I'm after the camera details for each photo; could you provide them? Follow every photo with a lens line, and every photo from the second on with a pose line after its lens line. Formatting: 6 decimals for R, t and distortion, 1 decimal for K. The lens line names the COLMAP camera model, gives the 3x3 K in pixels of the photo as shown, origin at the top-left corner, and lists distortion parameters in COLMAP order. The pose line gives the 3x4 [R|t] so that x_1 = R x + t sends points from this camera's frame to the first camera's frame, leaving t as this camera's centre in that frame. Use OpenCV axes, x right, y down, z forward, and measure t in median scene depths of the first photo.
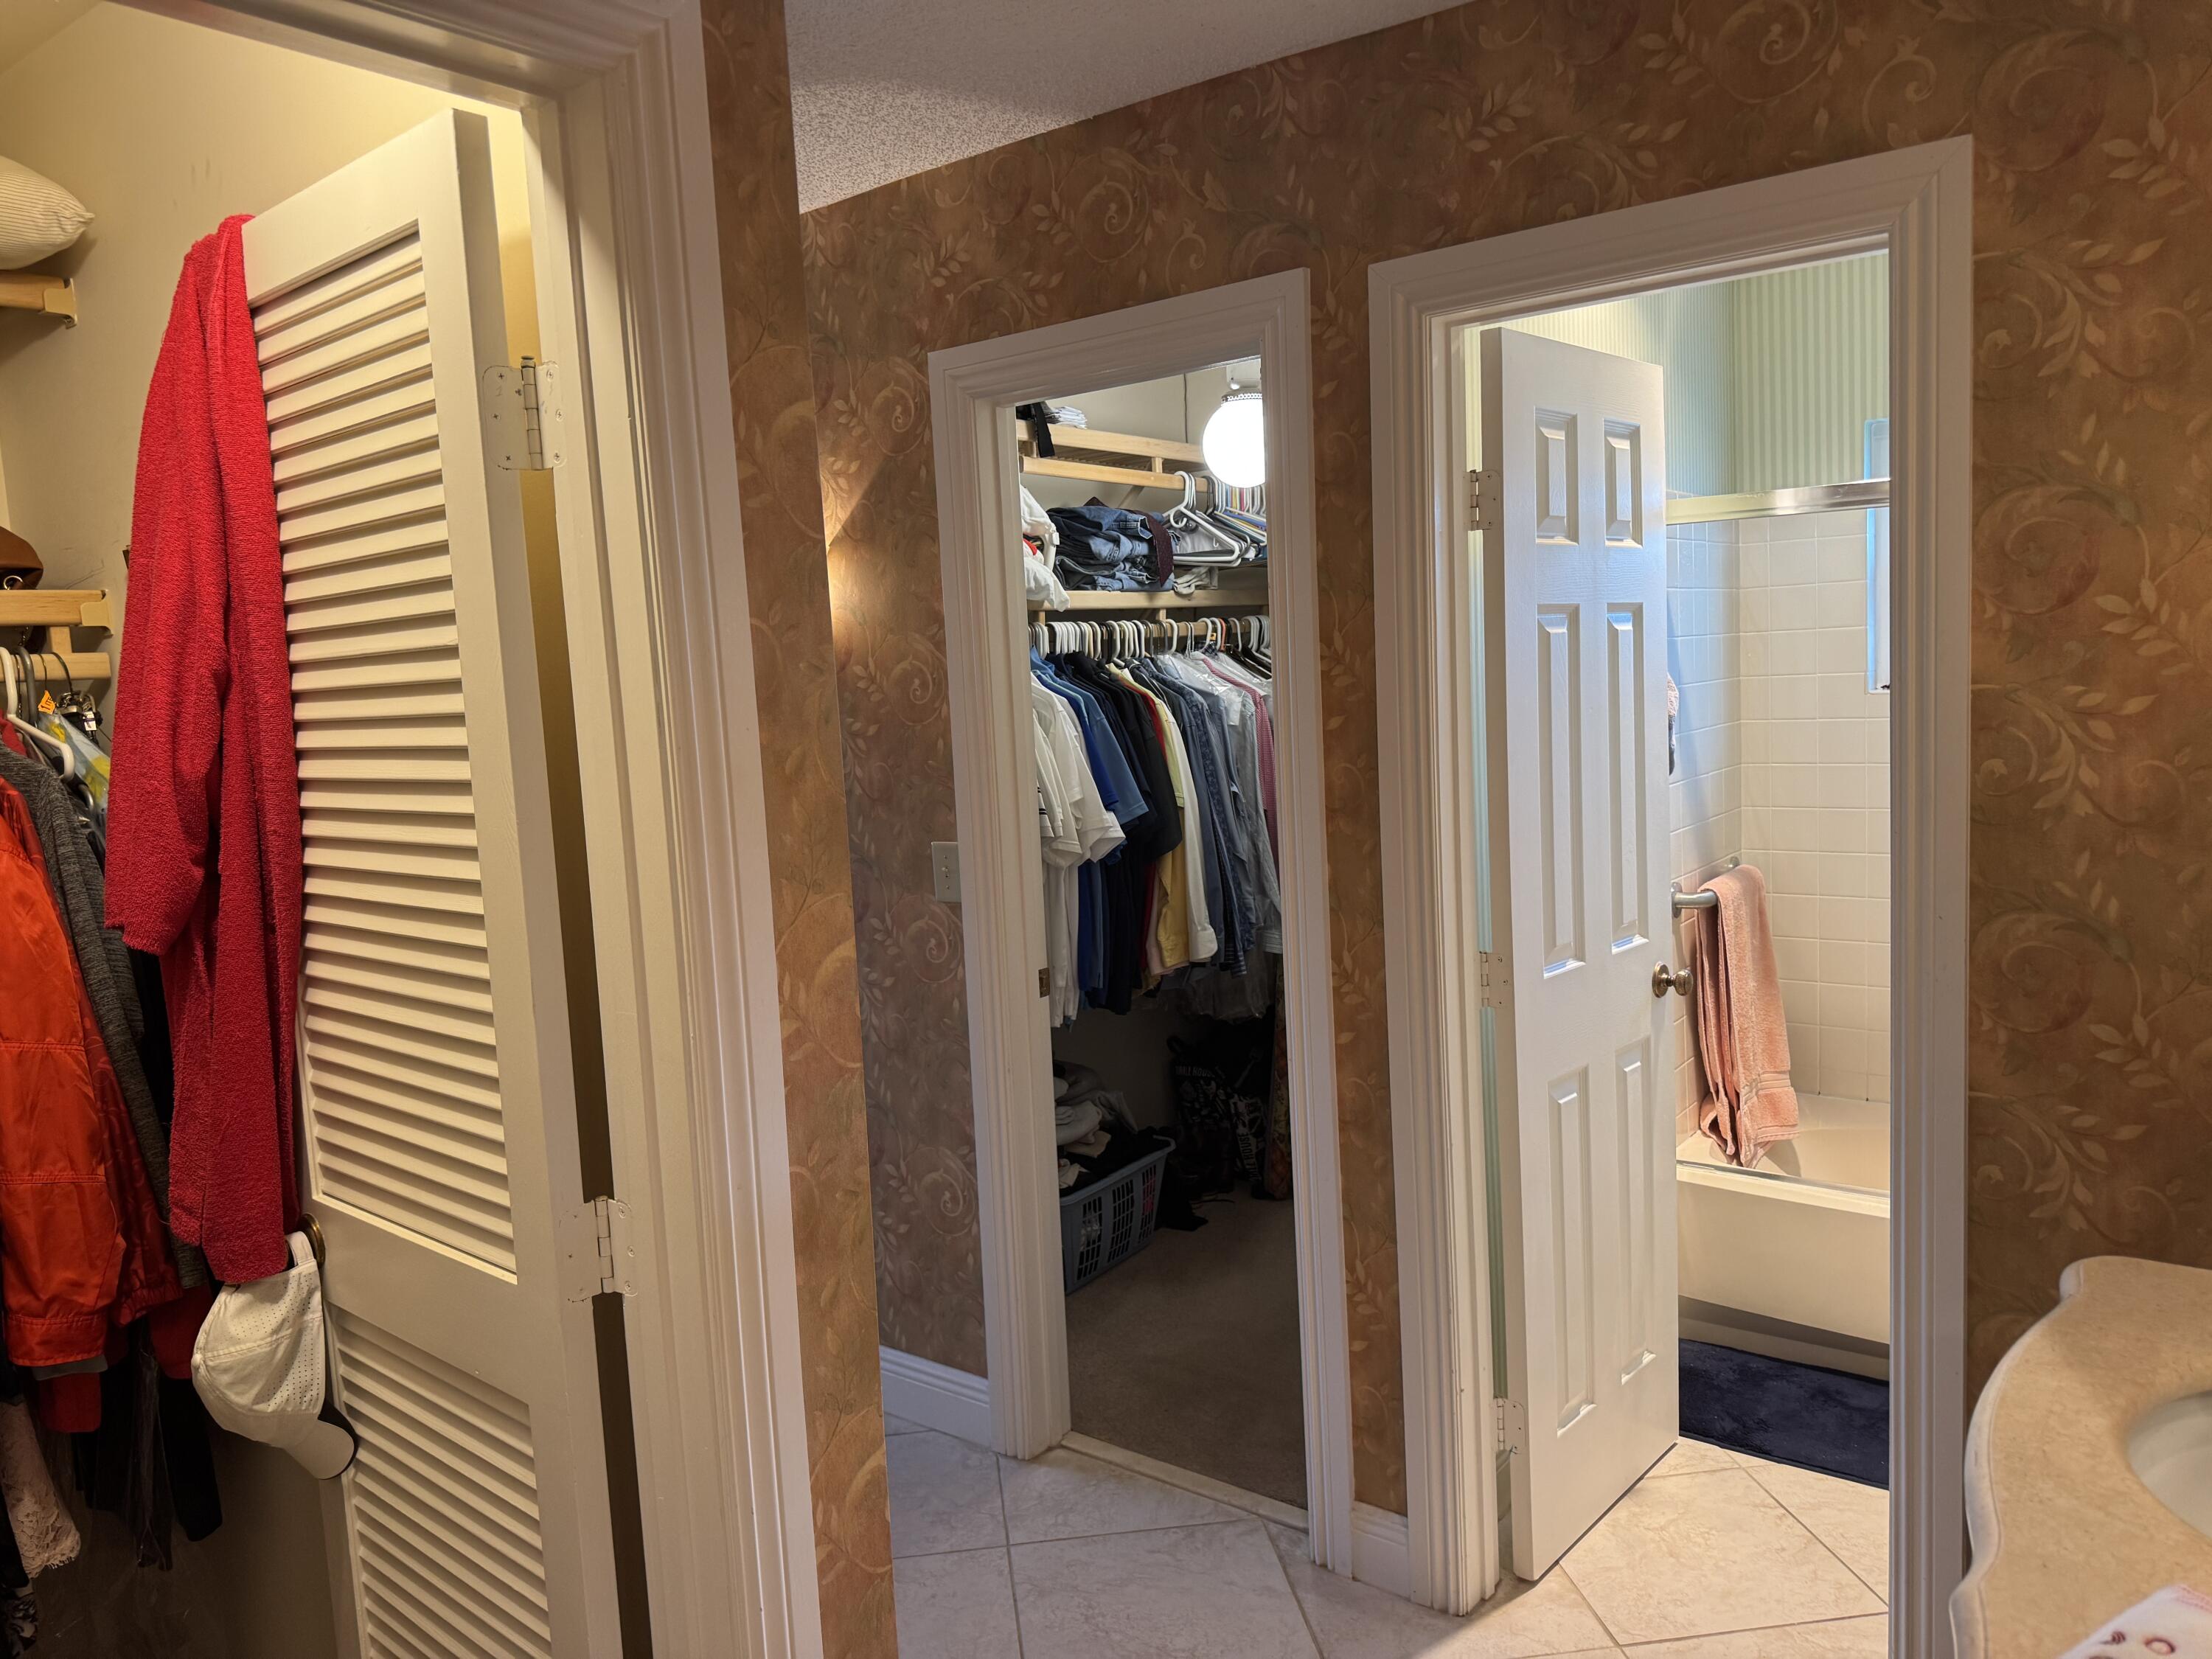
lens RADIAL K [[1564.6, 0, 1111.0], [0, 1564.6, 827.8], [0, 0, 1]] dist [0.032893, -0.033278]
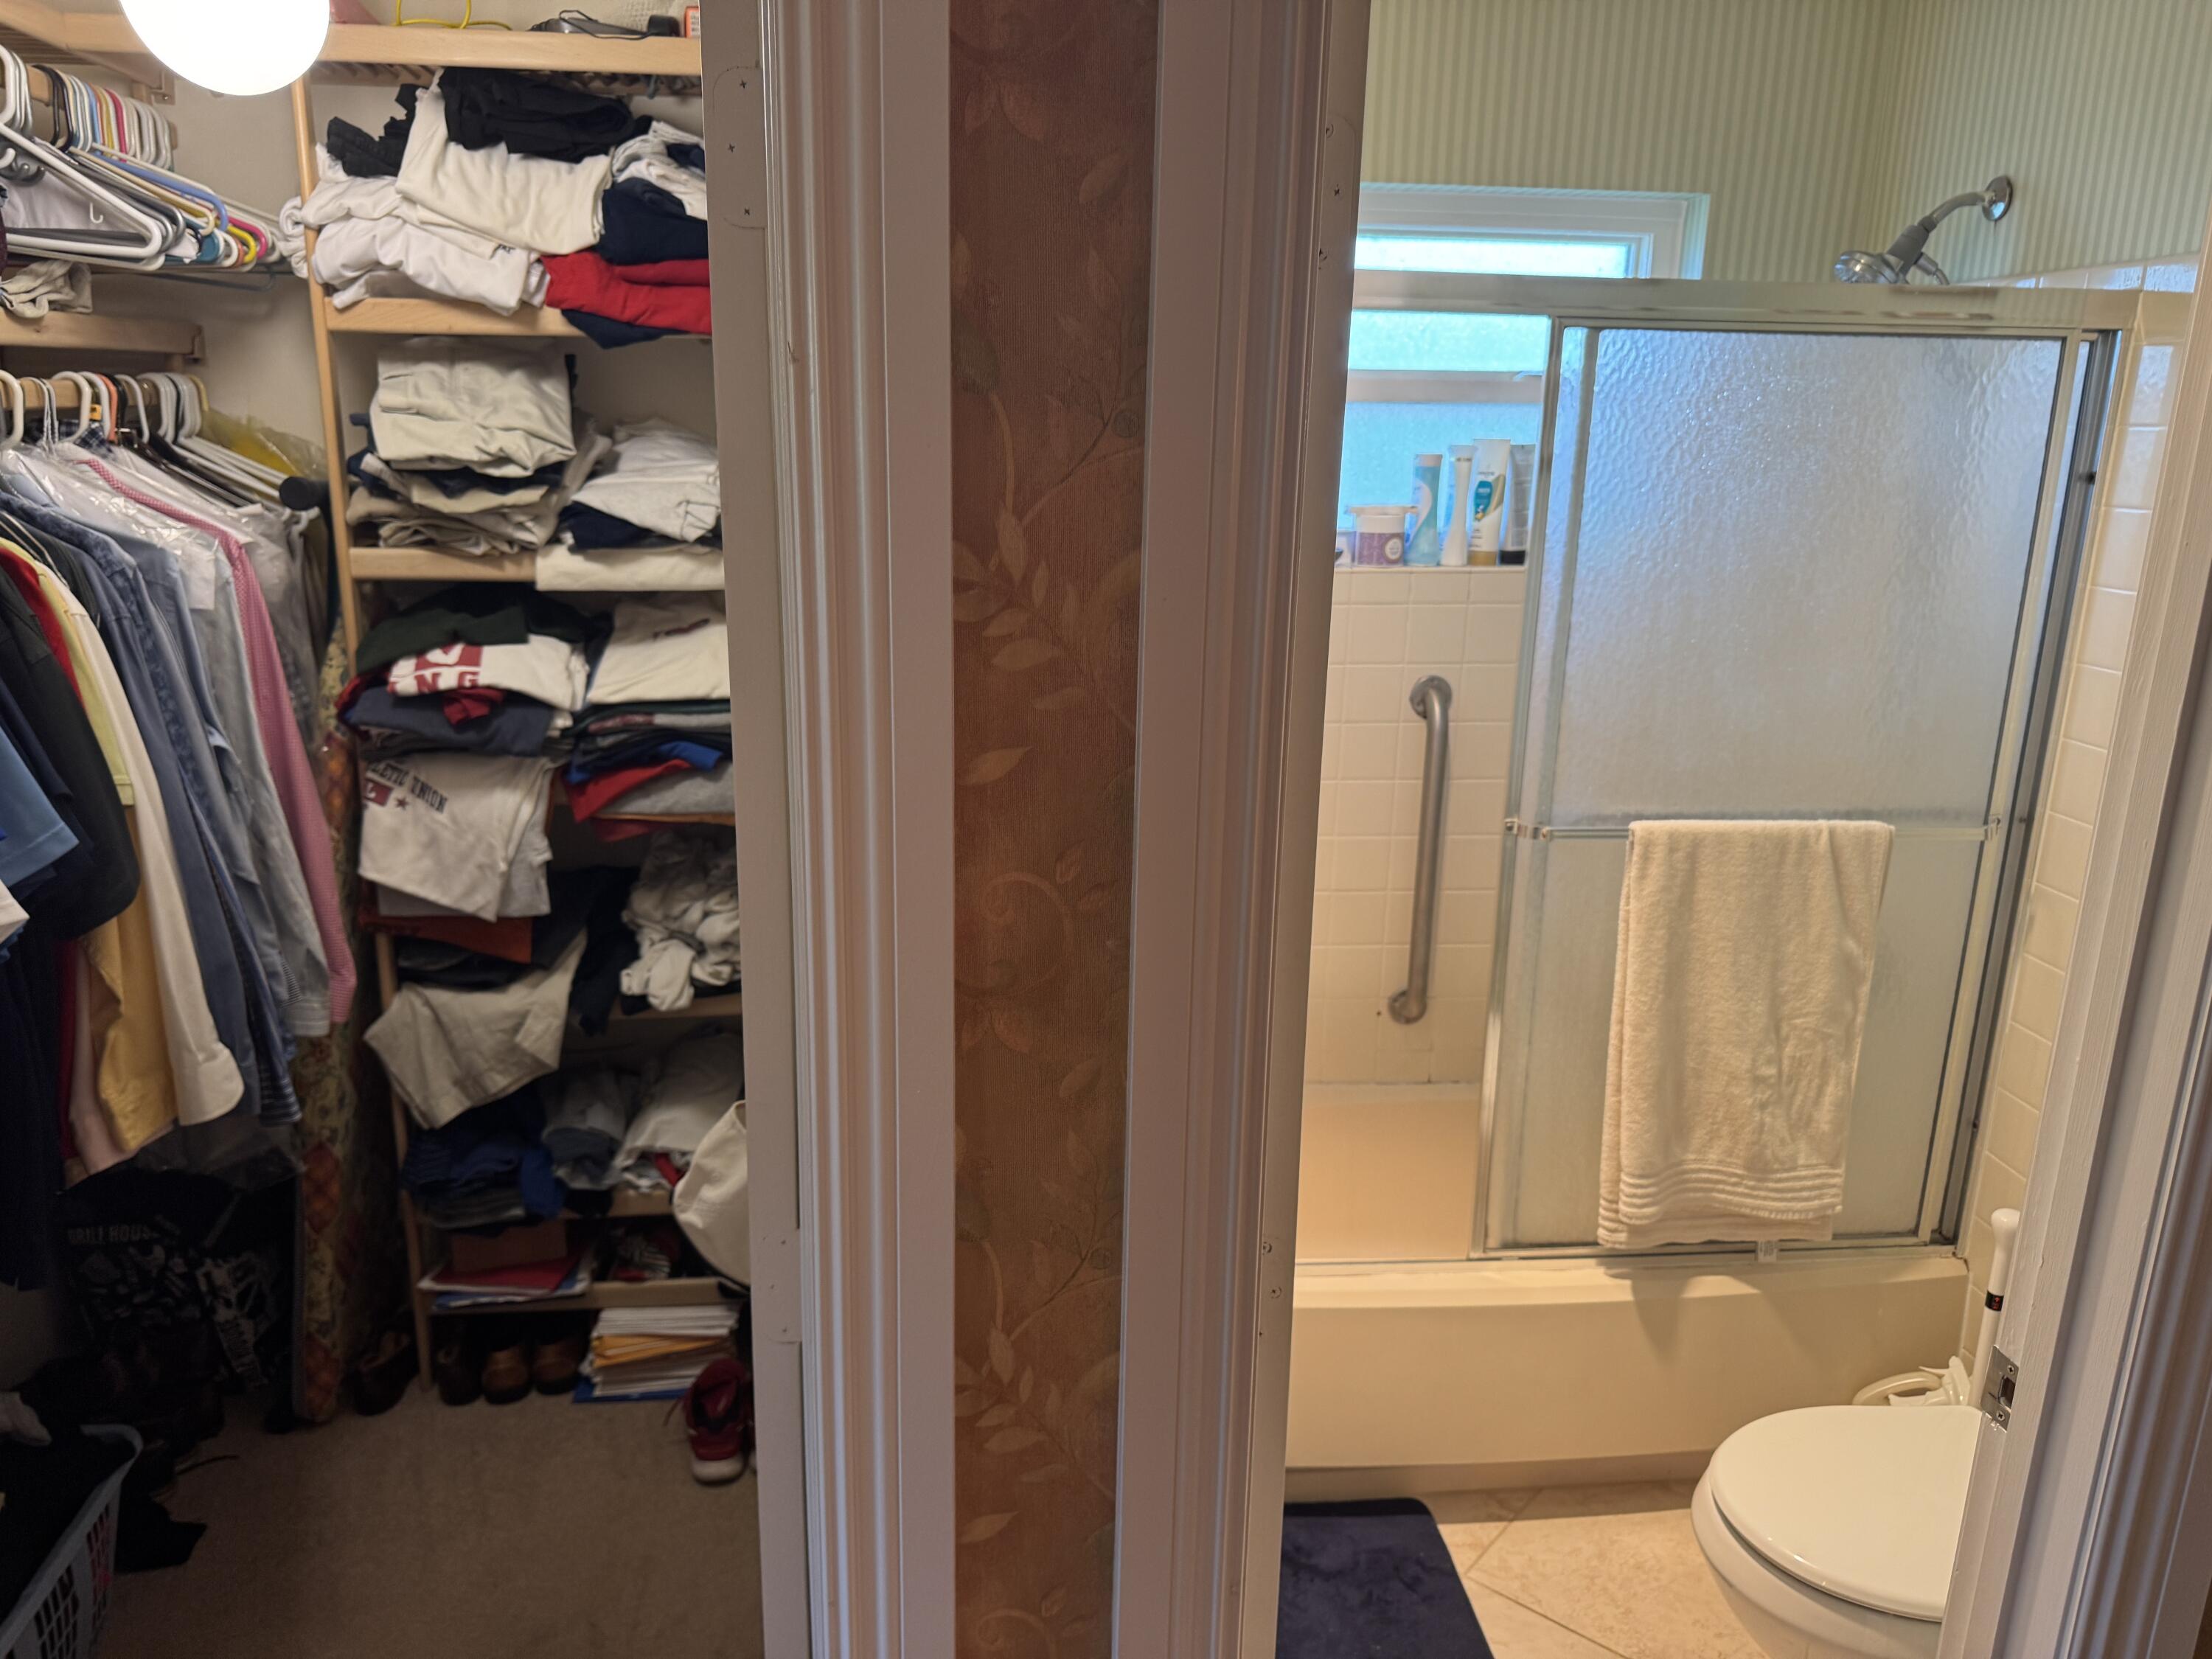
lens RADIAL K [[1564.6, 0, 1098.3], [0, 1564.6, 832.4], [0, 0, 1]] dist [0.032893, -0.033278]
pose [[0.736646, -0.105287, 0.668033, -0.051603], [0.010369, 0.989449, 0.144510, -0.064784], [-0.676199, -0.099526, 0.729965, 0.445362]]
